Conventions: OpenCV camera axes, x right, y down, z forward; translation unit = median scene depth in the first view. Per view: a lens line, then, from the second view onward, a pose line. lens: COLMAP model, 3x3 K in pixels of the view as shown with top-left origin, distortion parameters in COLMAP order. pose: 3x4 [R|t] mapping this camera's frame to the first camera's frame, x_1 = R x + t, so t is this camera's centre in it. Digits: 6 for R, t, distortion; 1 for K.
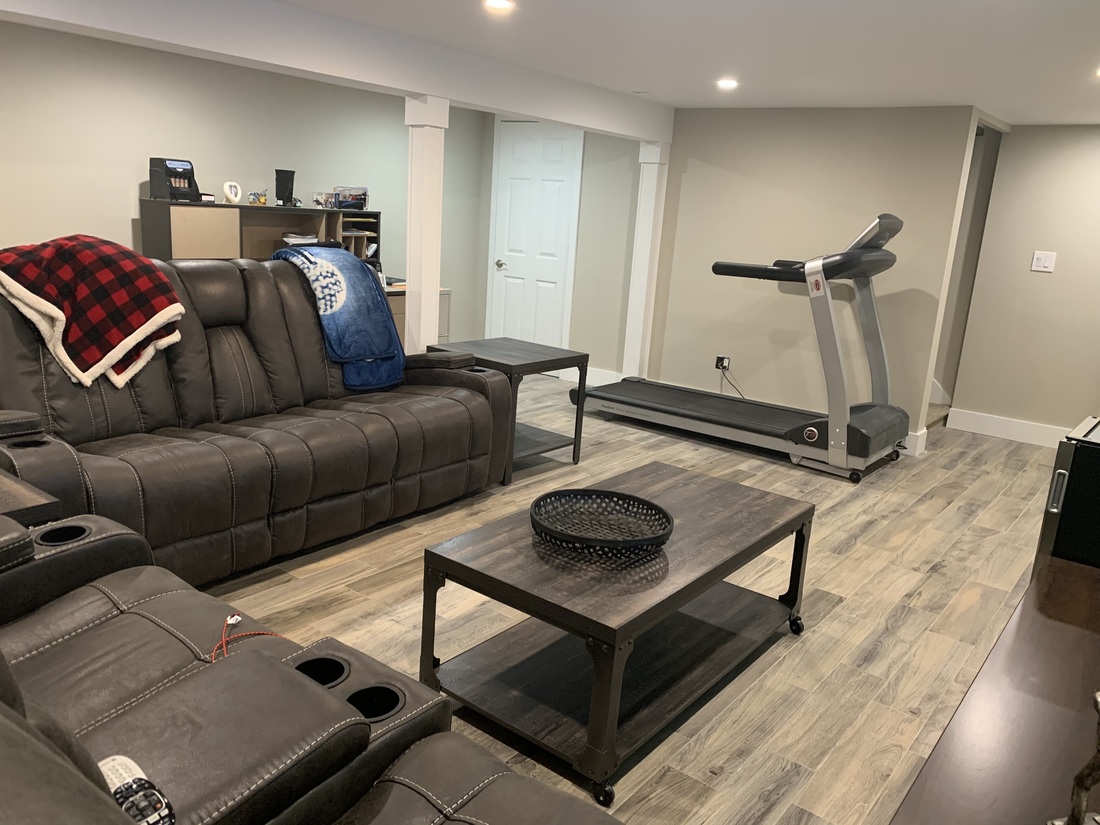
lens RADIAL K [[857.1, 0, 549.9], [0, 857.1, 399.7], [0, 0, 1]] dist [0.008402, 0.002197]
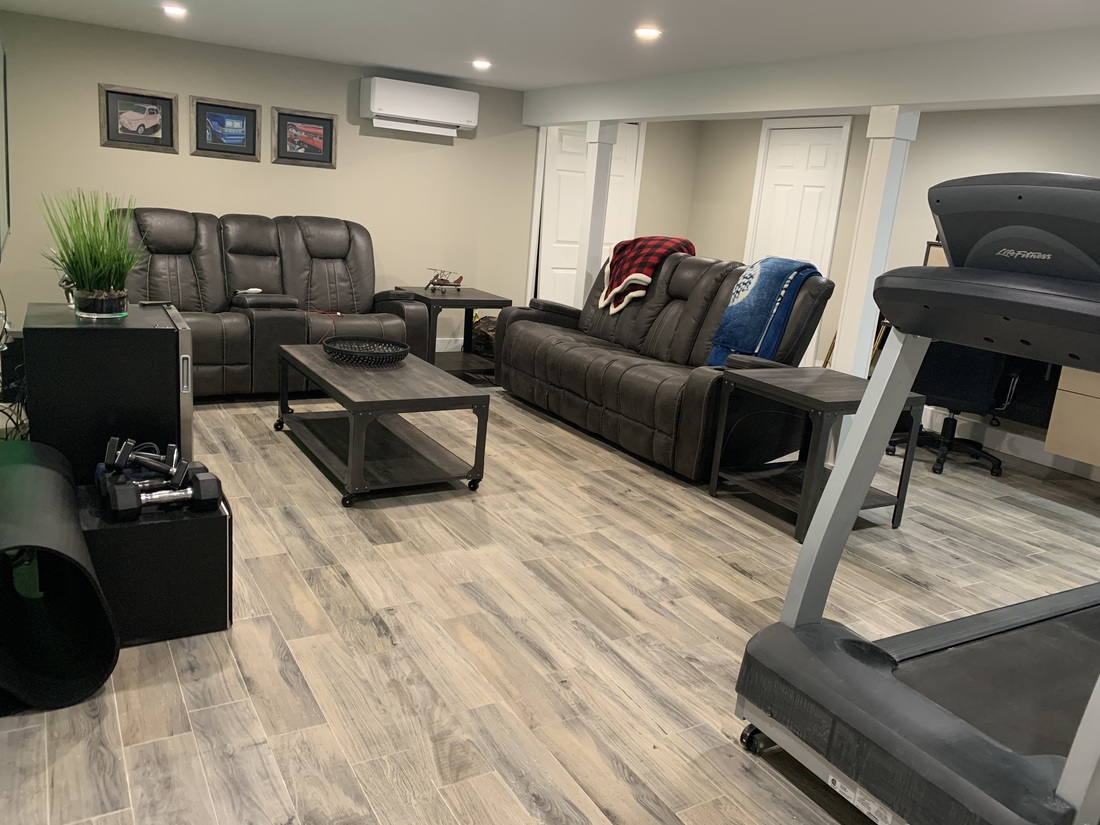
lens RADIAL K [[859.4, 0, 533.0], [0, 859.4, 392.8], [0, 0, 1]] dist [0.051331, -0.004501]
pose [[-0.373636, 0.104675, -0.921650, 1.017198], [-0.319379, 0.918339, 0.233775, -0.189352], [0.870858, 0.381702, -0.309693, 1.219287]]
